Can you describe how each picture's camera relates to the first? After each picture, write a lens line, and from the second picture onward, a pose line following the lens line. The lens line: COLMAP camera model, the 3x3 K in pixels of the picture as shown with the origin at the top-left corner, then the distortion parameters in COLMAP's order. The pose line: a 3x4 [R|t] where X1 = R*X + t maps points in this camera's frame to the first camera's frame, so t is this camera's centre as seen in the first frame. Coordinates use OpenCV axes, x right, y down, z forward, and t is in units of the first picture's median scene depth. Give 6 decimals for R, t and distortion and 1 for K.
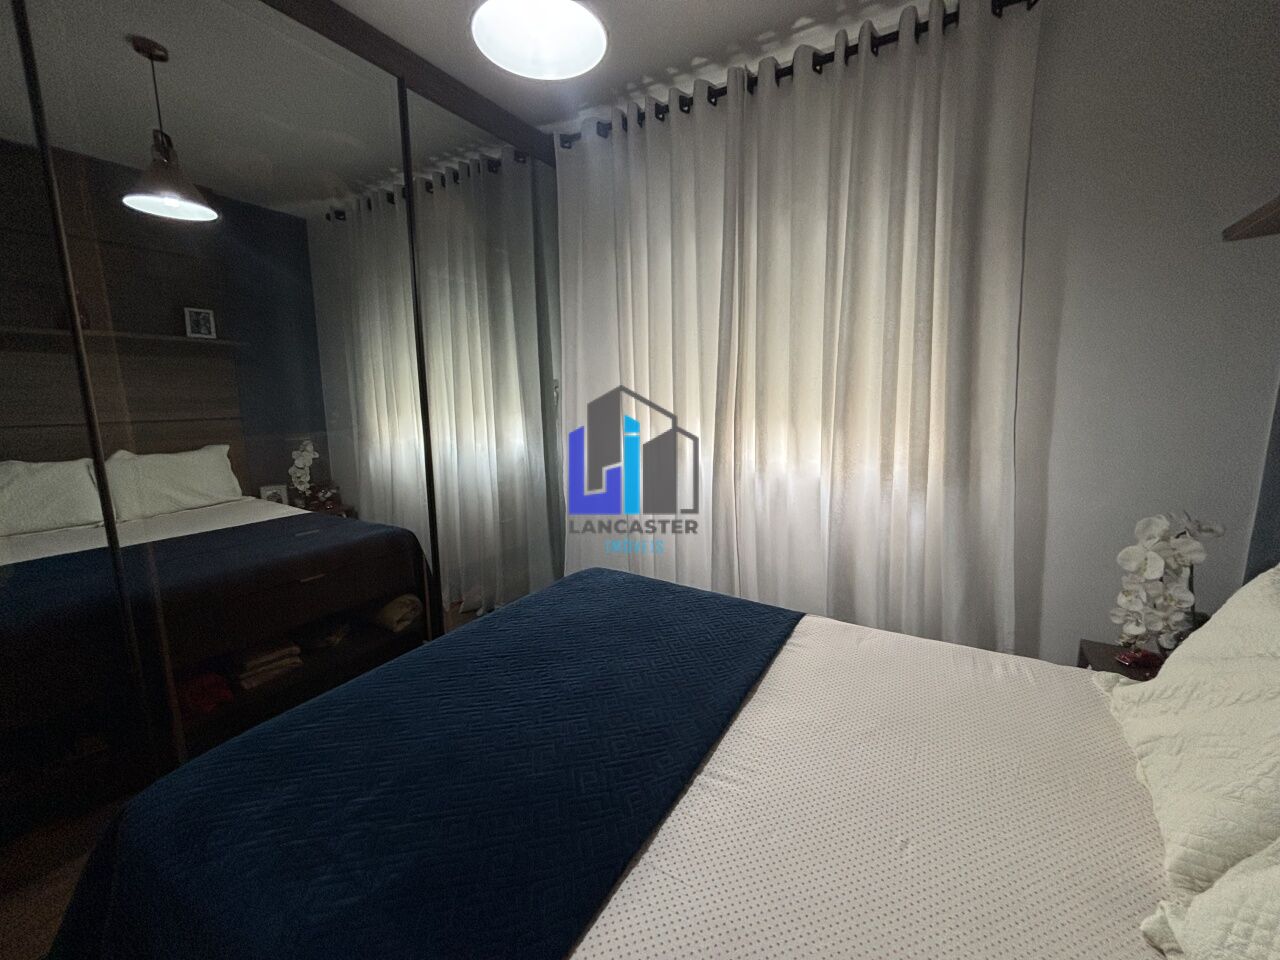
lens RADIAL K [[518.6, 0, 641.9], [0, 518.6, 477.0], [0, 0, 1]] dist [-0.000210, 0.000441]
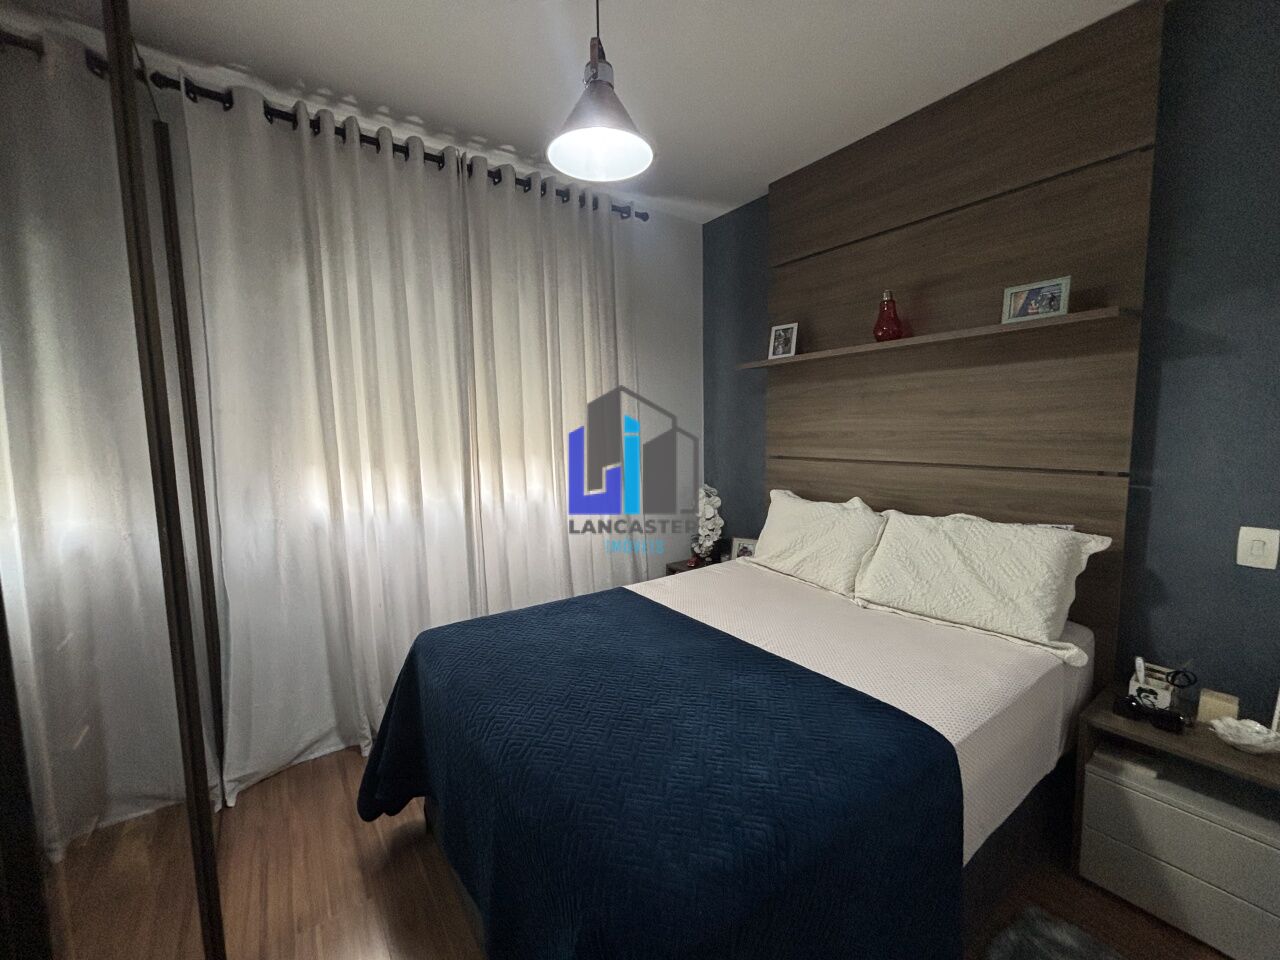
lens RADIAL K [[512.4, 0, 637.9], [0, 512.4, 481.1], [0, 0, 1]] dist [-0.000367, 0.000505]
pose [[0.383292, -0.074856, 0.920589, -0.762387], [0.183823, 0.982953, 0.003391, -0.005049], [-0.905150, 0.167926, 0.390518, 0.330432]]
